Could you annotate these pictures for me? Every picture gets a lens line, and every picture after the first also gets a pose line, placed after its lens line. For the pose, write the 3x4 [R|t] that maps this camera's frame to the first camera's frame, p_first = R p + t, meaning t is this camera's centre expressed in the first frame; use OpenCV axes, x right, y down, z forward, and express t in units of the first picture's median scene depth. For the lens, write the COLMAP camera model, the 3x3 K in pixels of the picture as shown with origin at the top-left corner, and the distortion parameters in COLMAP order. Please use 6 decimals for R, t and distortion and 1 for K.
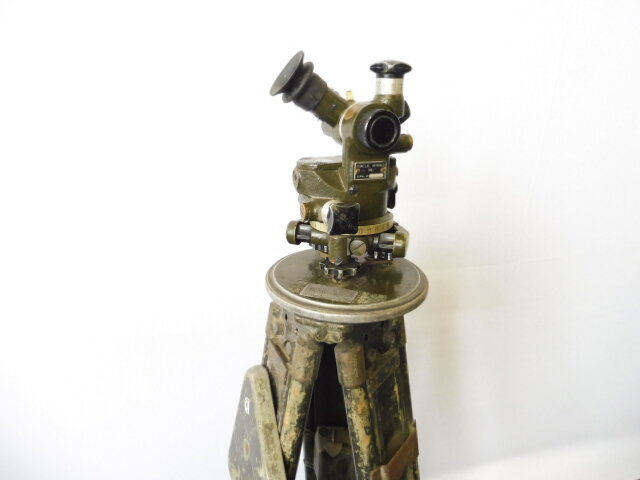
lens RADIAL K [[473.6, 0, 332.0], [0, 473.6, 243.6], [0, 0, 1]] dist [-0.022837, -0.010772]
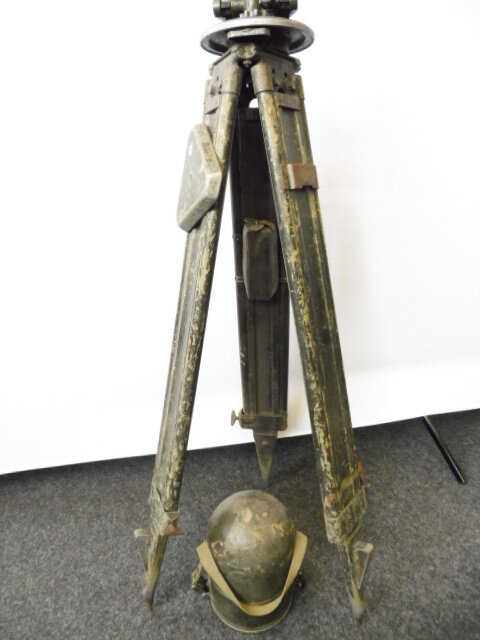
lens RADIAL K [[473.6, 0, 246.4], [0, 473.6, 318.4], [0, 0, 1]] dist [-0.022837, -0.010772]
pose [[0.998677, -0.035629, -0.037085, 0.018896], [0.032251, 0.995596, -0.088030, 1.095527], [0.040059, 0.086718, 0.995427, -0.371328]]
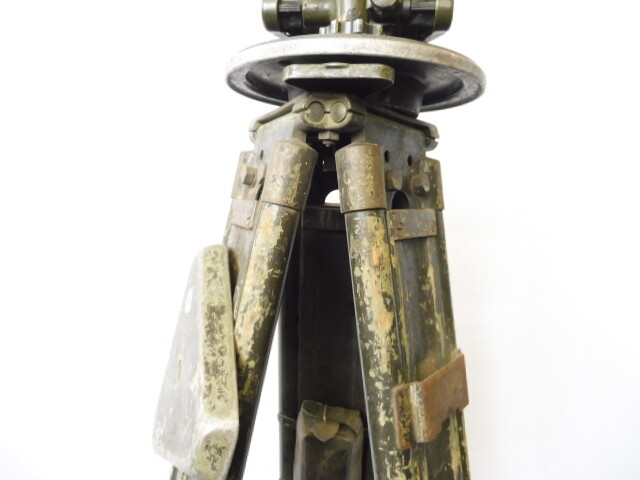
lens RADIAL K [[473.6, 0, 333.3], [0, 473.6, 239.9], [0, 0, 1]] dist [-0.022837, -0.010772]
pose [[0.999424, 0.033918, 0.000631, 0.006392], [-0.032658, 0.967005, -0.252654, 0.474914], [-0.009179, 0.252488, 0.967556, 0.435128]]
